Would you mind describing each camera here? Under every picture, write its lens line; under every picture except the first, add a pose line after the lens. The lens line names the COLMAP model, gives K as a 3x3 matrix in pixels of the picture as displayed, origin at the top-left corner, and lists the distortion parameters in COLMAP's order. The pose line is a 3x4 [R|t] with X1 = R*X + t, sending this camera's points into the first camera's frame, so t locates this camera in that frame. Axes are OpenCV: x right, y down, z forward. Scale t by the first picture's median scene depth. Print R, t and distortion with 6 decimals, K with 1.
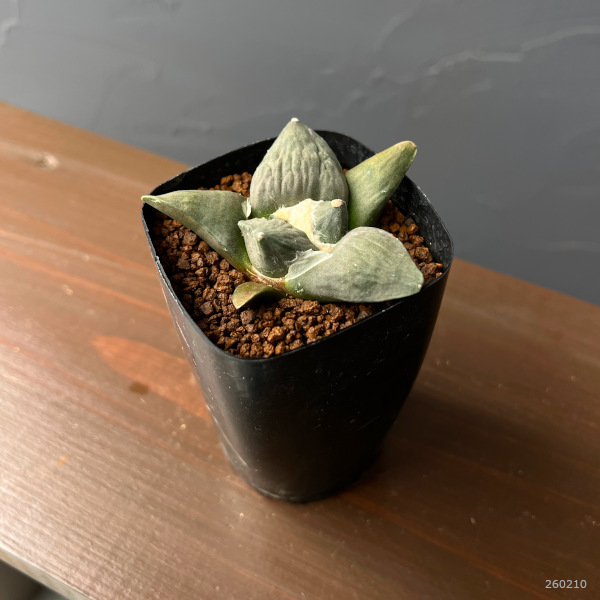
lens RADIAL K [[664.9, 0, 340.1], [0, 664.9, 291.0], [0, 0, 1]] dist [0.115126, -0.429466]
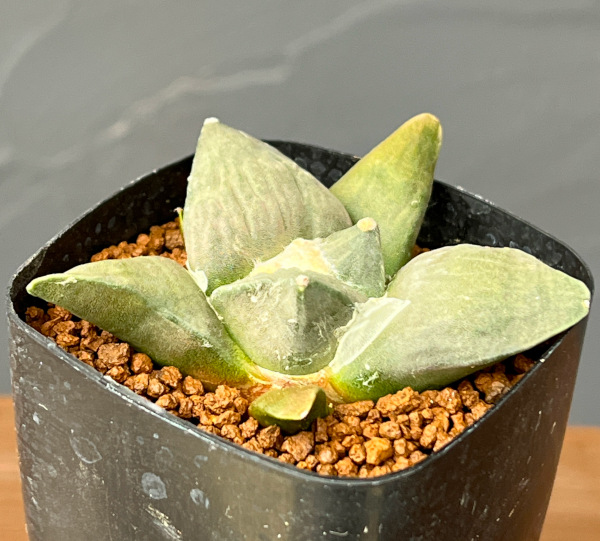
lens RADIAL K [[1654.3, 0, 300.0], [0, 1654.3, 270.5], [0, 0, 1]] dist [0.128838, -0.089994]
pose [[0.911955, -0.200038, 0.358222, -0.534175], [0.292187, 0.929577, -0.224751, 0.188006], [-0.288036, 0.309631, 0.906181, -0.206560]]
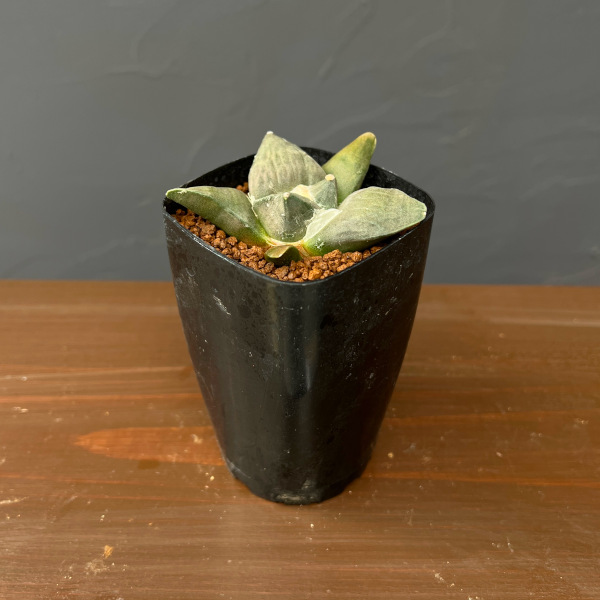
lens RADIAL K [[652.3, 0, 300.0], [0, 652.3, 300.0], [0, 0, 1]] dist [0.091166, -0.002451]
pose [[0.965955, -0.164979, 0.199281, -0.313579], [0.206783, 0.955256, -0.211487, 0.301458], [-0.155474, 0.245495, 0.956849, -0.053949]]
